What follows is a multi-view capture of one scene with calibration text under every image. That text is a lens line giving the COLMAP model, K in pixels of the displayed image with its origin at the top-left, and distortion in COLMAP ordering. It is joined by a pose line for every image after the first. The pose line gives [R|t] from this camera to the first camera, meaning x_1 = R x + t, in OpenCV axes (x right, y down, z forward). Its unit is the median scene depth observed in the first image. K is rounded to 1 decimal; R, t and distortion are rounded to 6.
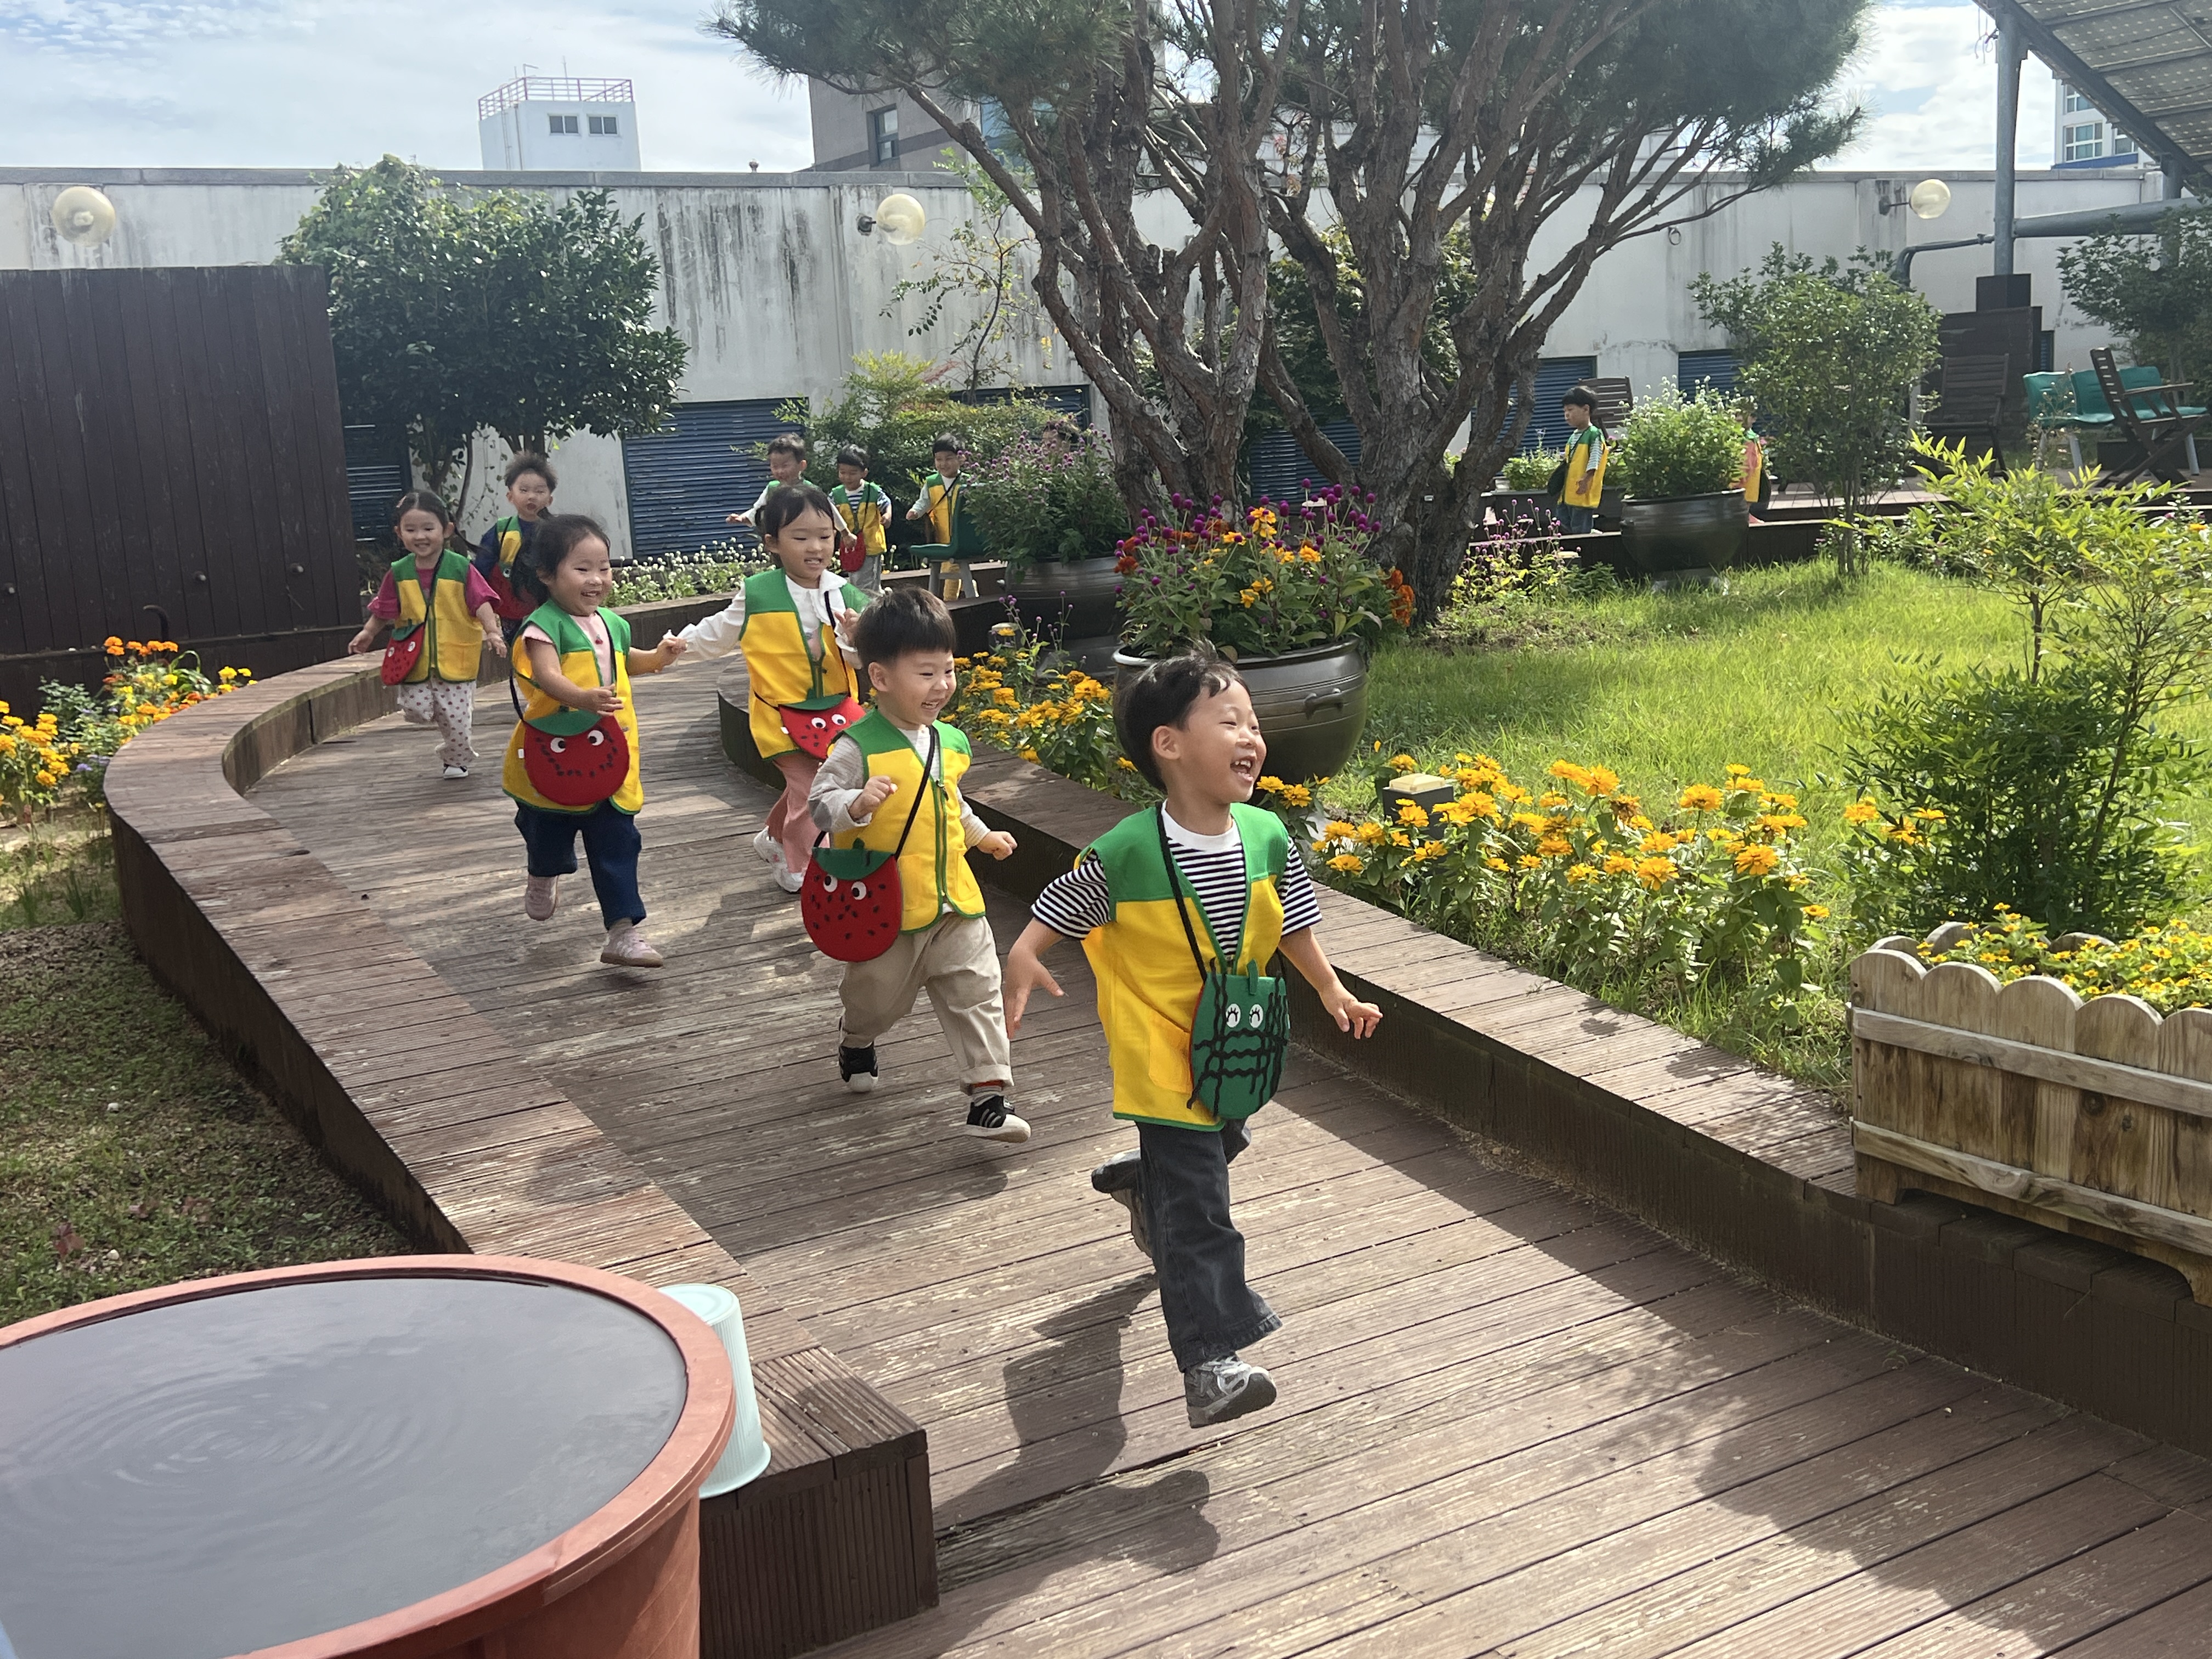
lens RADIAL K [[2274.1, 0, 1105.2], [0, 2274.1, 828.6], [0, 0, 1]] dist [0.014262, 0.000000]
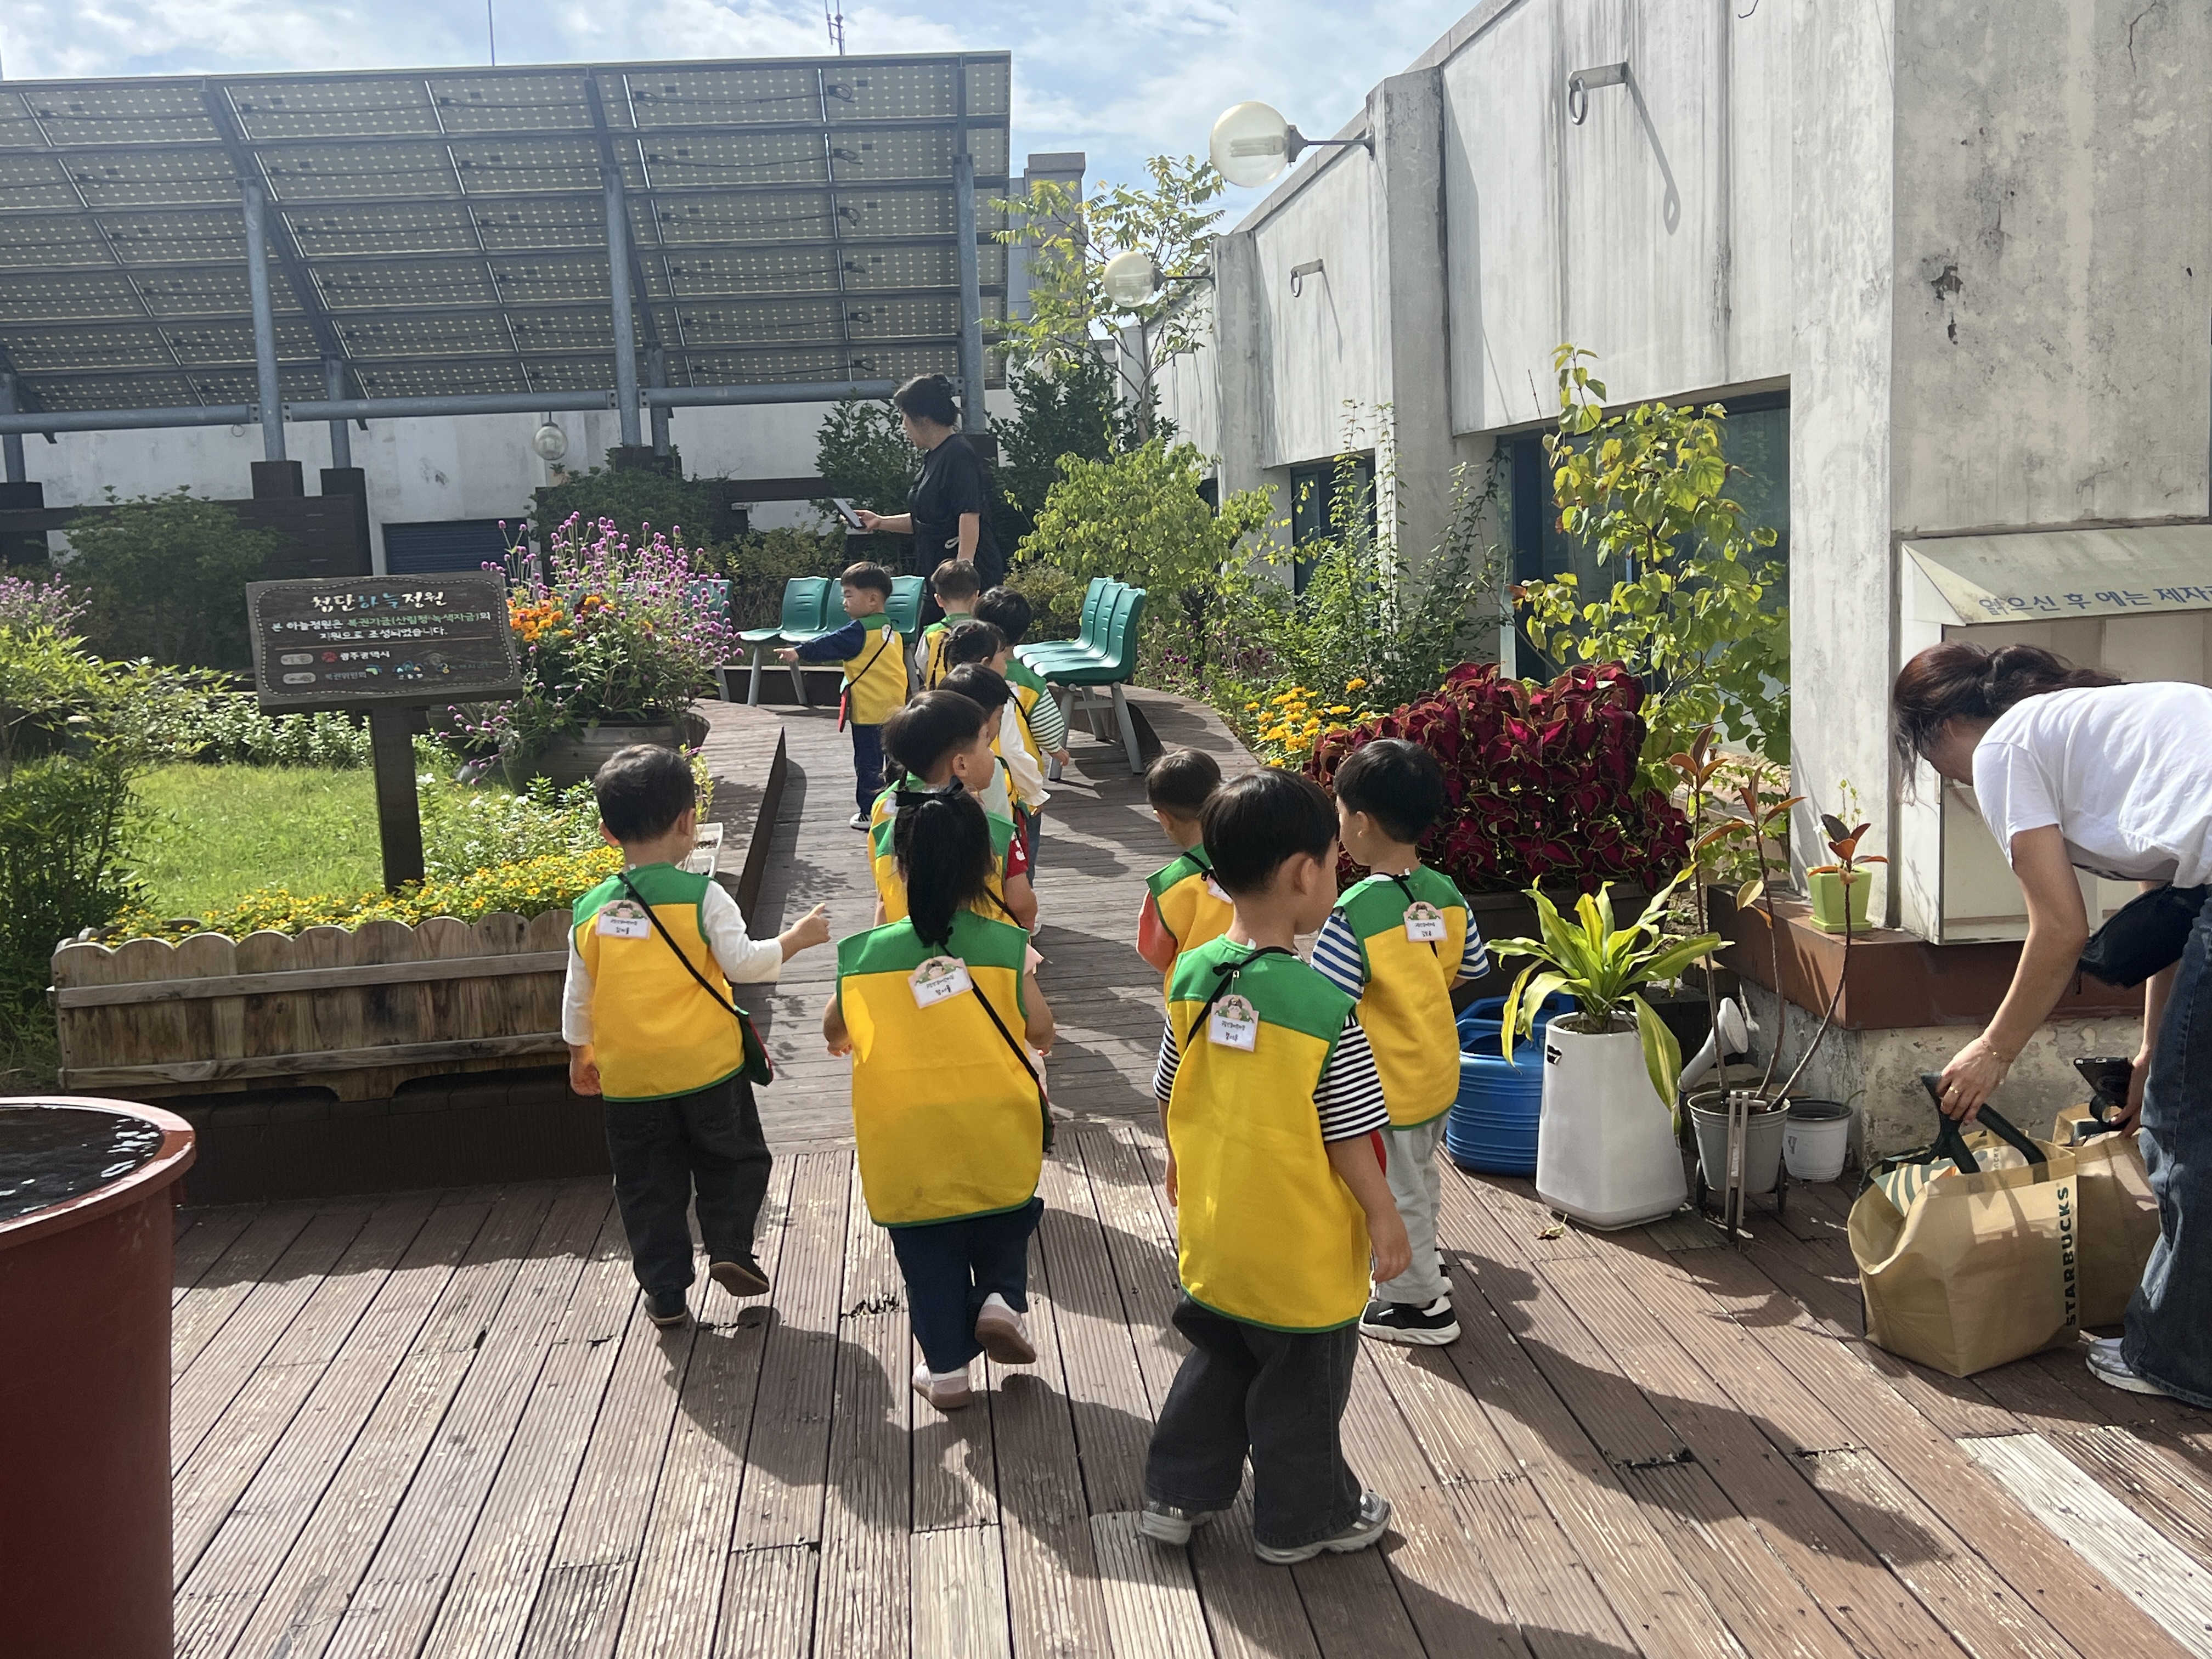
lens RADIAL K [[2274.1, 0, 1107.1], [0, 2274.1, 830.5], [0, 0, 1]] dist [0.014262, 0.000000]
pose [[0.432435, -0.088425, 0.897319, -0.720738], [0.177595, 0.984038, 0.011385, 0.089543], [-0.884002, 0.154436, 0.441237, -0.244239]]
